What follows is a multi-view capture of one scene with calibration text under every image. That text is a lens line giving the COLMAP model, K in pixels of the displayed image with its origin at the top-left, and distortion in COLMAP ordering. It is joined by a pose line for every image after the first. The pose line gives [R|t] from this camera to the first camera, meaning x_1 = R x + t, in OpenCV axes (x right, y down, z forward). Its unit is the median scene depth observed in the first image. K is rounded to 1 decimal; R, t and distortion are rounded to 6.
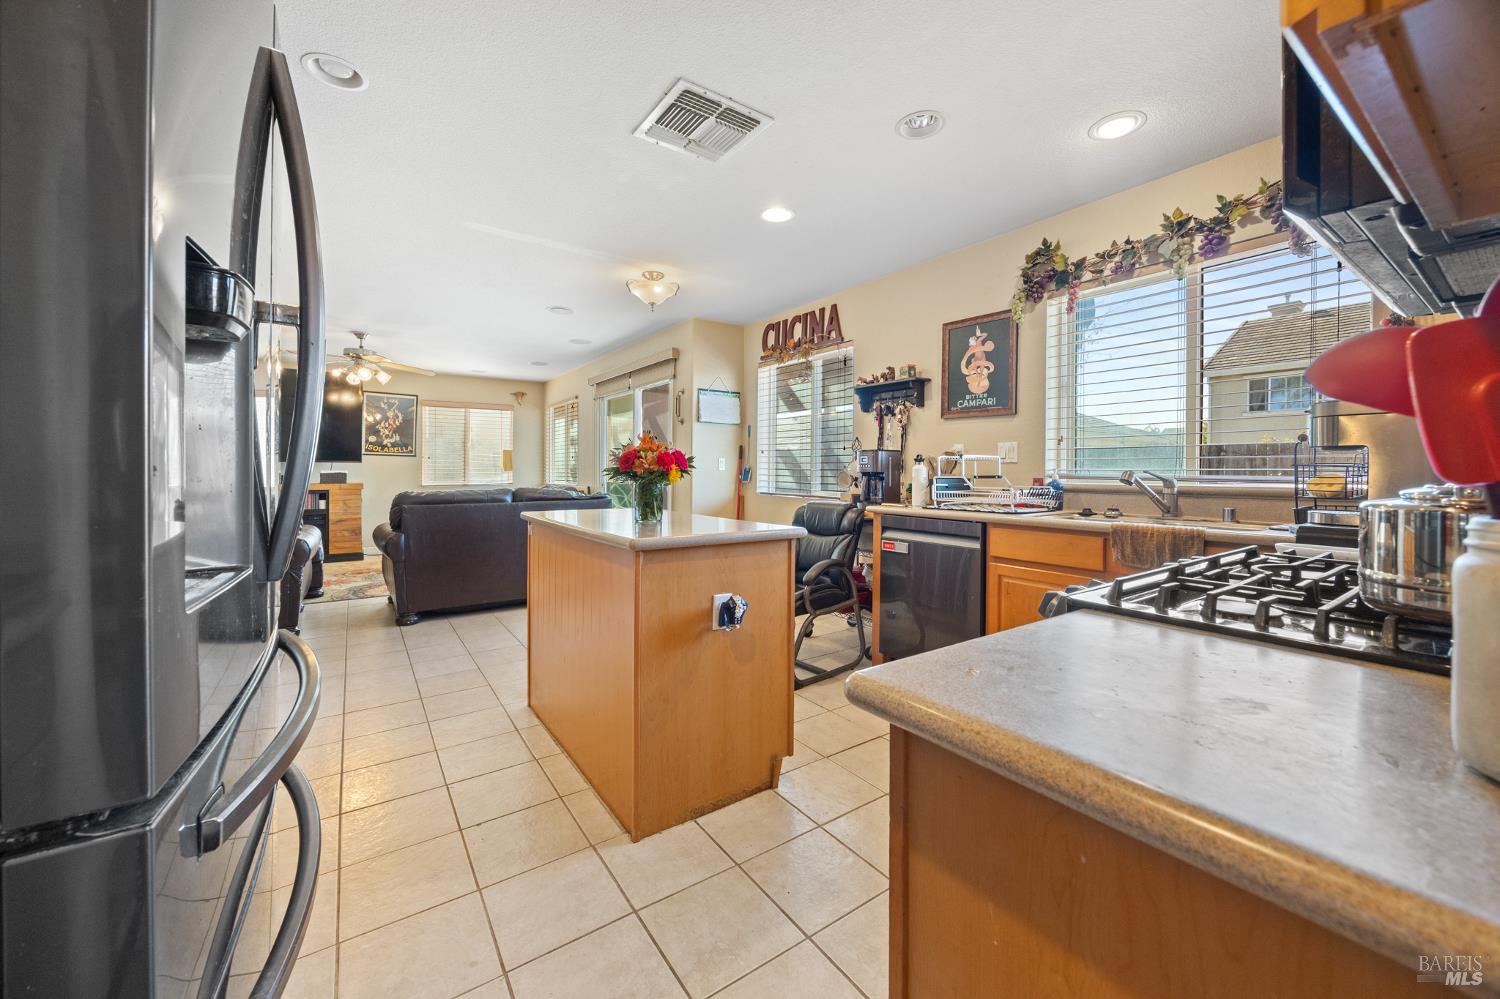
lens RADIAL K [[584.2, 0, 759.0], [0, 584.2, 472.5], [0, 0, 1]] dist [-0.007402, 0.001775]
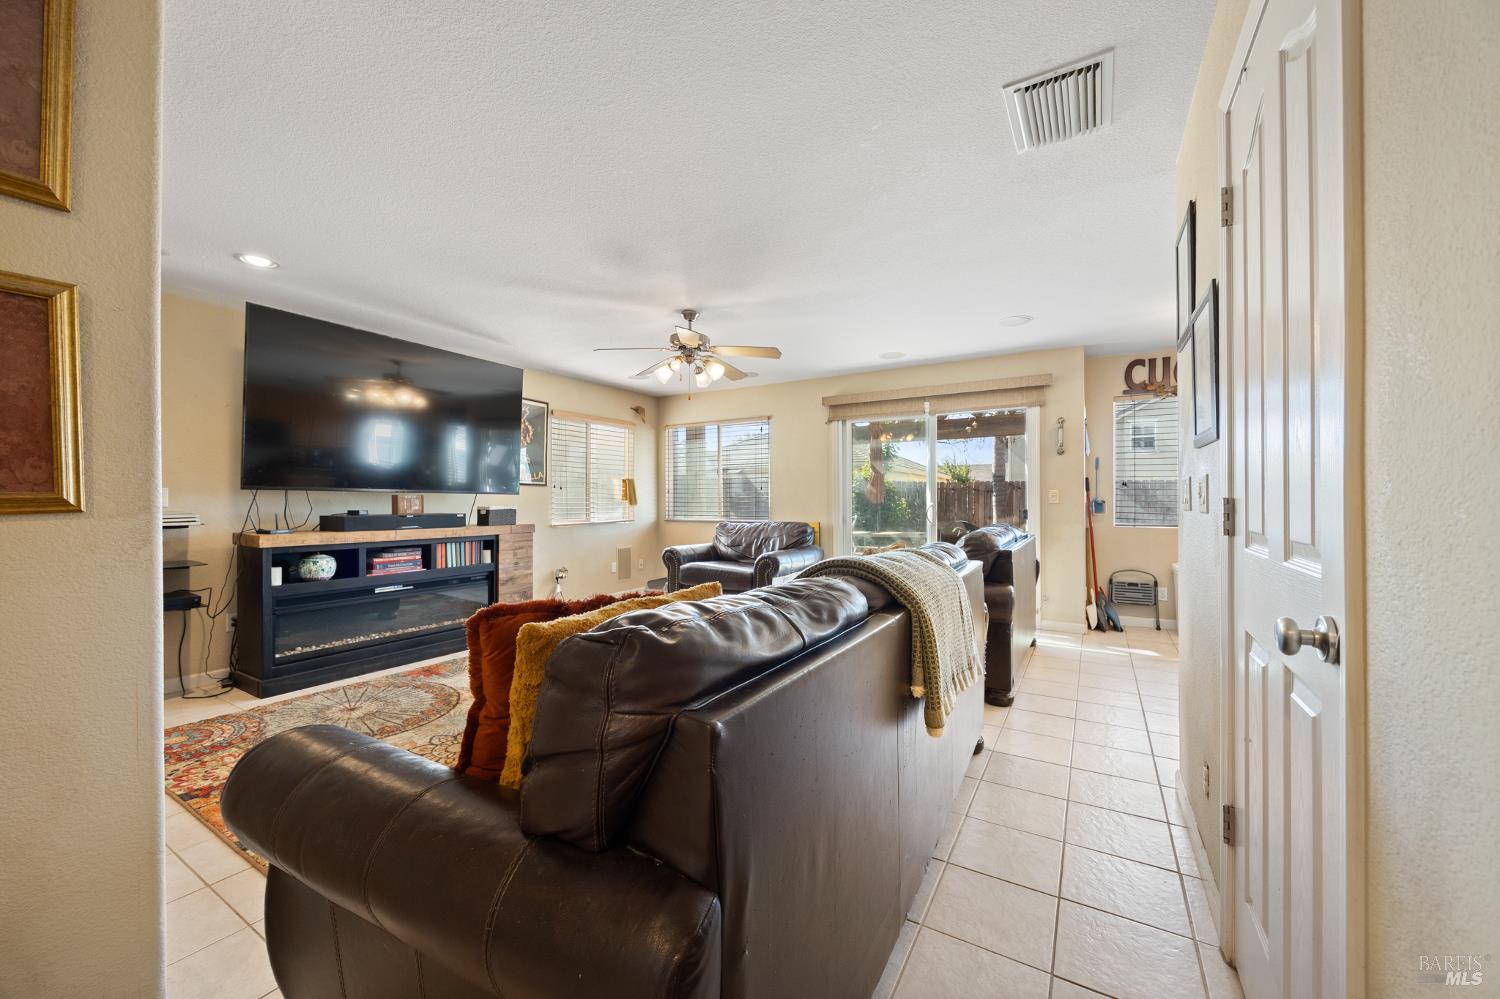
lens RADIAL K [[584.2, 0, 760.7], [0, 584.2, 499.5], [0, 0, 1]] dist [-0.007402, 0.001775]
pose [[0.909653, -0.000469, 0.415369, -0.732242], [0.004602, 0.999949, -0.008949, -0.003447], [-0.415343, 0.010052, 0.909609, 0.257760]]
